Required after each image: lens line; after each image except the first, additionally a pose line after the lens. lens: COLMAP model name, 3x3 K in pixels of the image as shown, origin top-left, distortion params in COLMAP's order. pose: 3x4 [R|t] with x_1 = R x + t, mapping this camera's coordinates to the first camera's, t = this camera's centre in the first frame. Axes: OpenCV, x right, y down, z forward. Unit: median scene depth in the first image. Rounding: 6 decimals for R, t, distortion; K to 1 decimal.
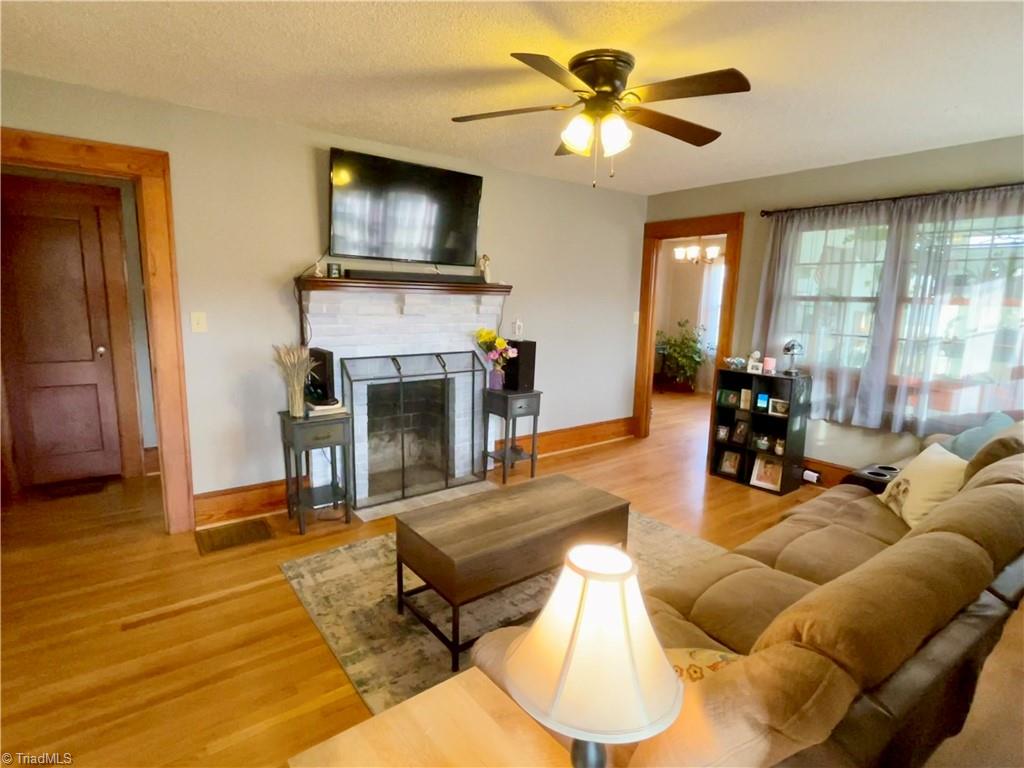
lens RADIAL K [[535.9, 0, 503.8], [0, 535.9, 382.6], [0, 0, 1]] dist [0.002794, 0.000276]
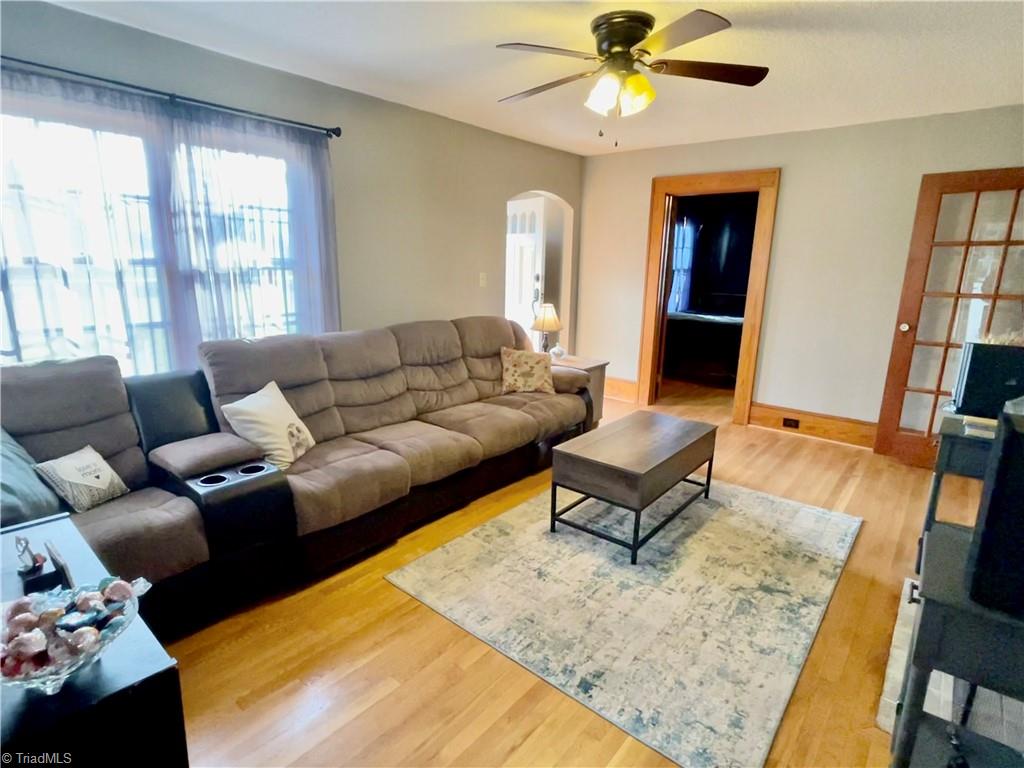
lens RADIAL K [[535.9, 0, 503.8], [0, 535.9, 382.6], [0, 0, 1]] dist [0.002794, 0.000276]
pose [[-0.976773, 0.007358, -0.214150, 0.403498], [-0.075502, 0.923494, 0.376108, -0.209352], [0.200534, 0.383541, -0.901489, 1.370743]]
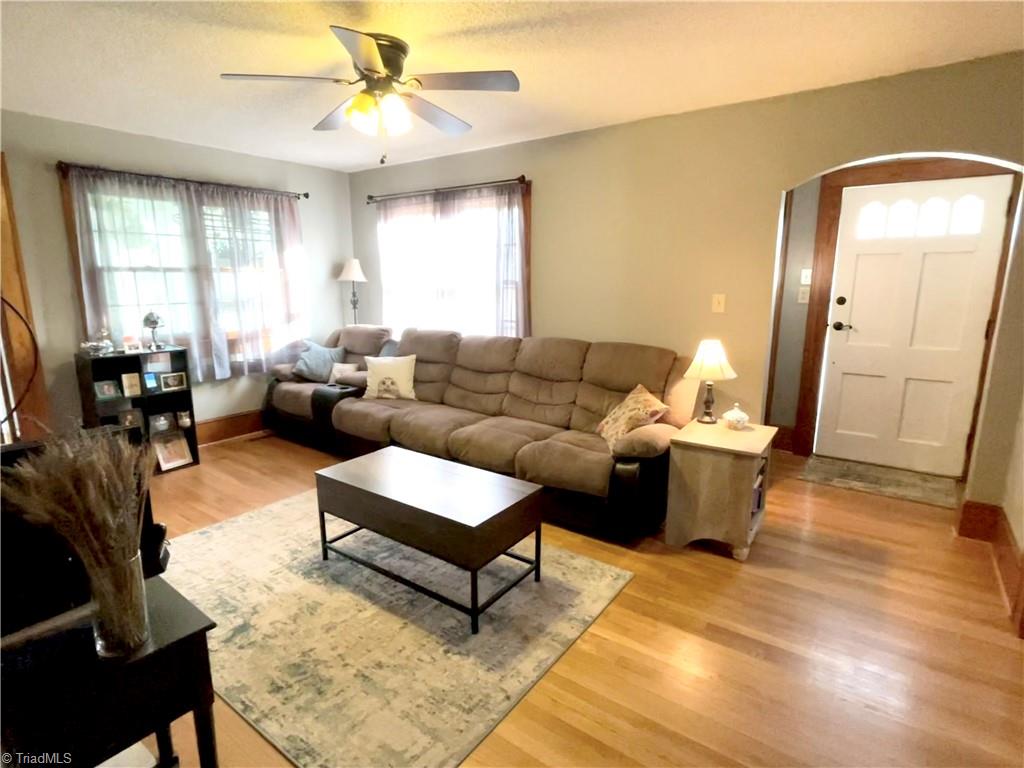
lens RADIAL K [[535.9, 0, 503.8], [0, 535.9, 382.6], [0, 0, 1]] dist [0.002794, 0.000276]
pose [[-0.273498, -0.206476, 0.939450, -0.647889], [0.154013, 0.954687, 0.254662, -0.122046], [-0.949462, 0.214337, -0.229305, 0.734014]]
